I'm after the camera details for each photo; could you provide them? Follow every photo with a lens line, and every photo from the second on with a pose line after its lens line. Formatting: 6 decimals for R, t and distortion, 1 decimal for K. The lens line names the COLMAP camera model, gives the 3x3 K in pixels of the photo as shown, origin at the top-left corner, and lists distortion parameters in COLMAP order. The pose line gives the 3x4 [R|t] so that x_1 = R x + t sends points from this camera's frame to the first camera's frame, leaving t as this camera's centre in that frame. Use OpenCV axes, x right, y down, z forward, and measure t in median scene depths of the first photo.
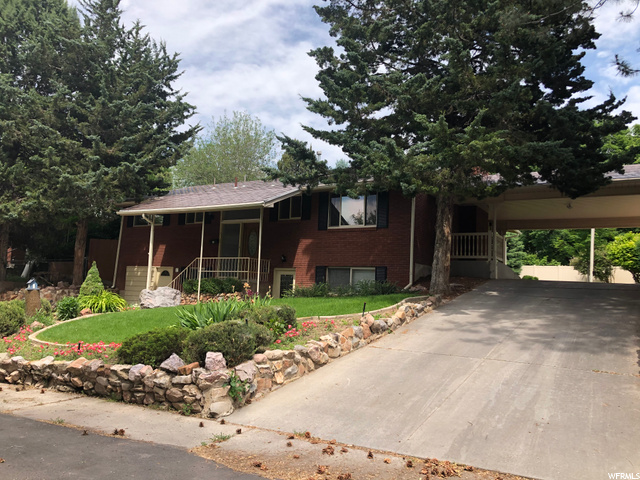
lens RADIAL K [[525.3, 0, 317.9], [0, 525.3, 239.7], [0, 0, 1]] dist [0.017652, 0.006543]
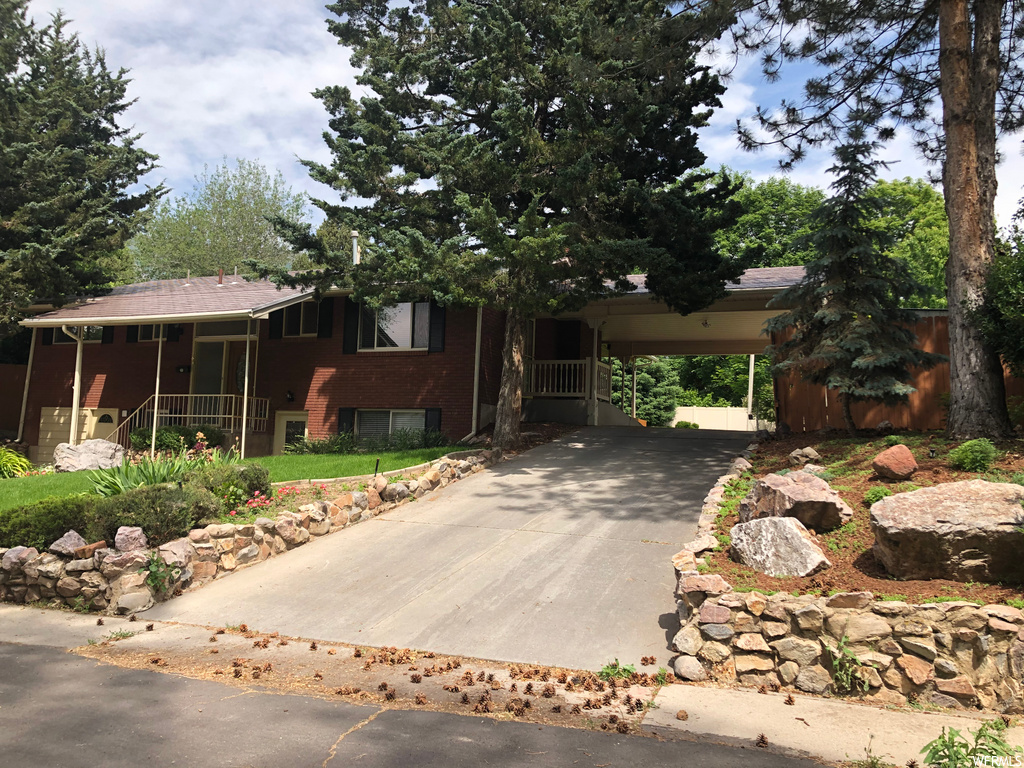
lens RADIAL K [[840.5, 0, 508.6], [0, 840.5, 383.5], [0, 0, 1]] dist [0.017652, 0.006543]
pose [[0.990981, 0.004432, 0.133933, 0.085058], [-0.007327, 0.999750, 0.021130, -0.005896], [-0.133806, -0.021921, 0.990765, -0.111326]]
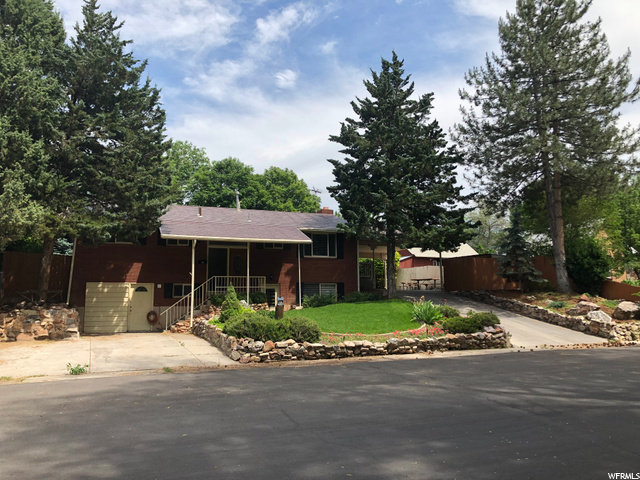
lens RADIAL K [[525.3, 0, 317.9], [0, 525.3, 239.7], [0, 0, 1]] dist [0.017652, 0.006543]
pose [[0.608996, 0.047719, 0.791736, -1.473156], [-0.052046, 0.998441, -0.020145, -0.056891], [-0.791464, -0.028939, 0.610531, 0.060554]]
